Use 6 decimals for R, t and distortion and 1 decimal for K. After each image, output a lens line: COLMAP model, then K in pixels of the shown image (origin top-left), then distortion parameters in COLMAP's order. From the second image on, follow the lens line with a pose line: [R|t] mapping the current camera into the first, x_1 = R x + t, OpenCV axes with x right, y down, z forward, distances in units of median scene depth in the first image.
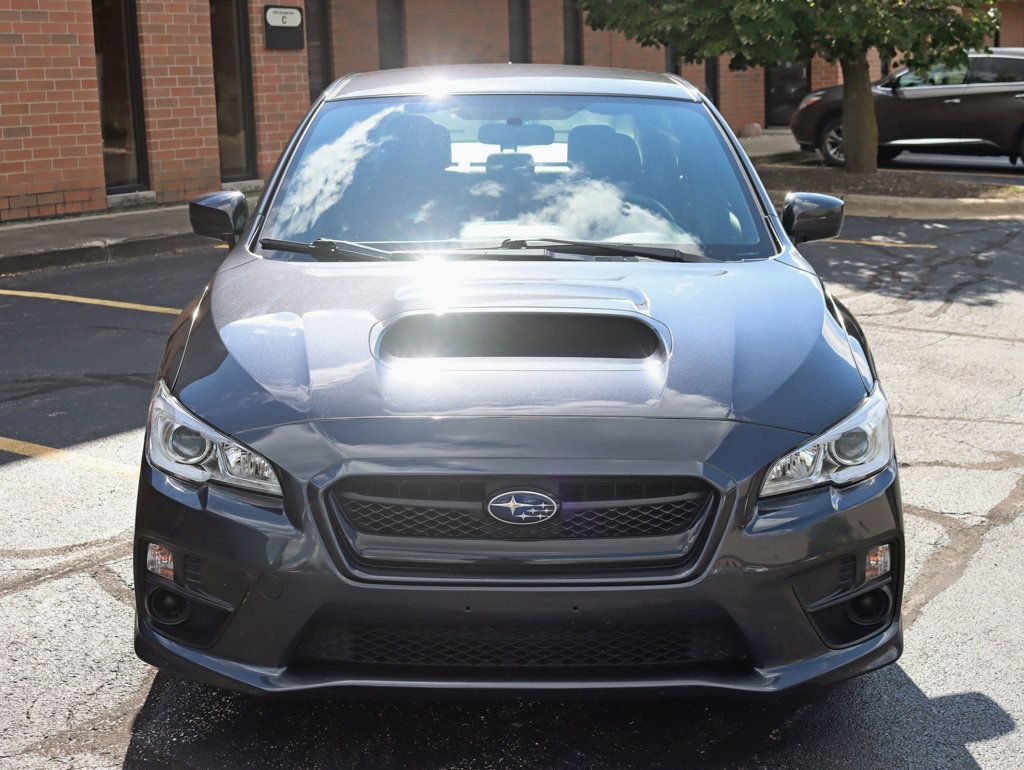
lens RADIAL K [[1391.8, 0, 512.5], [0, 1391.8, 385.2], [0, 0, 1]] dist [-0.047892, 0.000000]
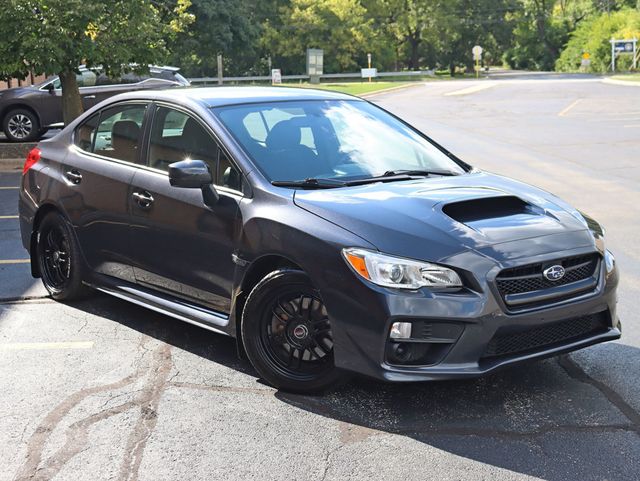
lens RADIAL K [[925.9, 0, 319.9], [0, 925.9, 240.3], [0, 0, 1]] dist [-0.001293, 0.000000]
pose [[0.814910, -0.114423, 0.568180, -1.134655], [0.141925, 0.989868, -0.004211, -0.016542], [-0.561942, 0.084071, 0.822893, -0.079365]]
